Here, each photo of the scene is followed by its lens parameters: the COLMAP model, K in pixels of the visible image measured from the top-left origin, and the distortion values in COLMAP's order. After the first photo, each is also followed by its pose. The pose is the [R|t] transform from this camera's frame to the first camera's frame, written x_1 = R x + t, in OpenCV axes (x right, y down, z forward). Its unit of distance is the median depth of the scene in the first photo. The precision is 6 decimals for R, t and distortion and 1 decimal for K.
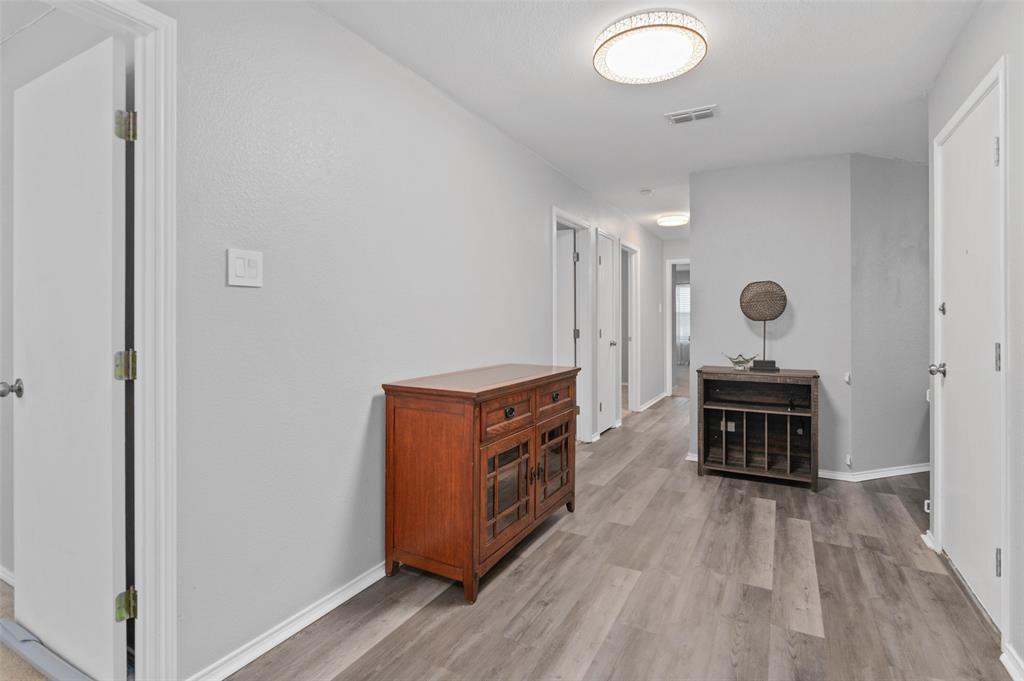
lens RADIAL K [[493.0, 0, 517.4], [0, 493.0, 318.4], [0, 0, 1]] dist [-0.004709, 0.002039]
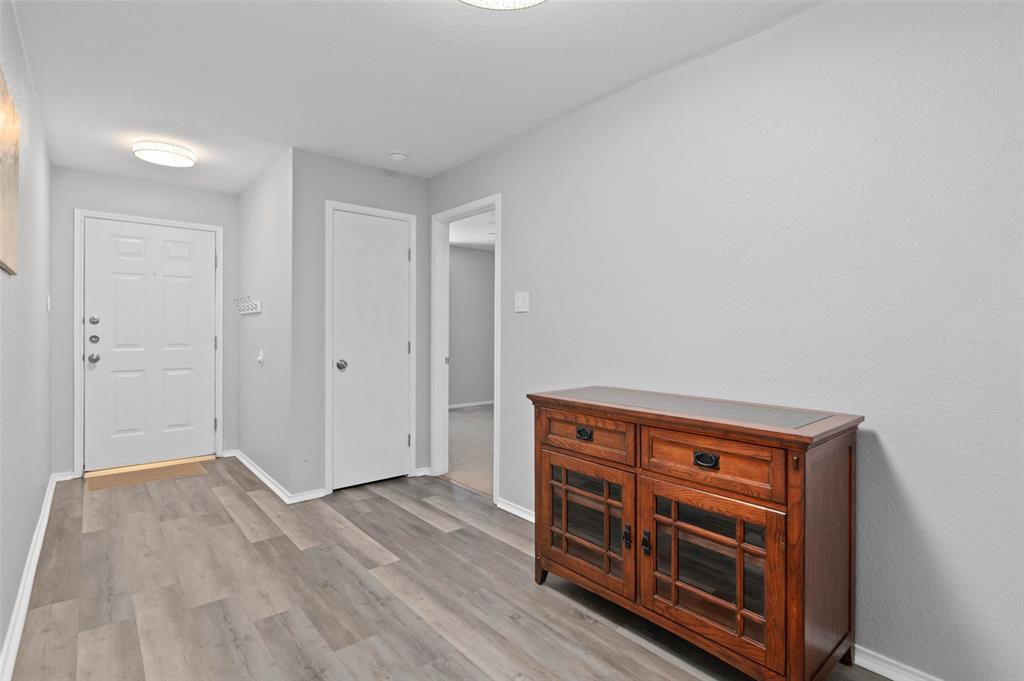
lens RADIAL K [[493.0, 0, 508.1], [0, 493.0, 340.5], [0, 0, 1]] dist [-0.004709, 0.002039]
pose [[-0.368742, 0.015731, -0.929399, 1.001297], [0.001610, 0.999866, 0.016285, 0.008606], [0.929530, 0.004509, -0.368718, 1.396594]]
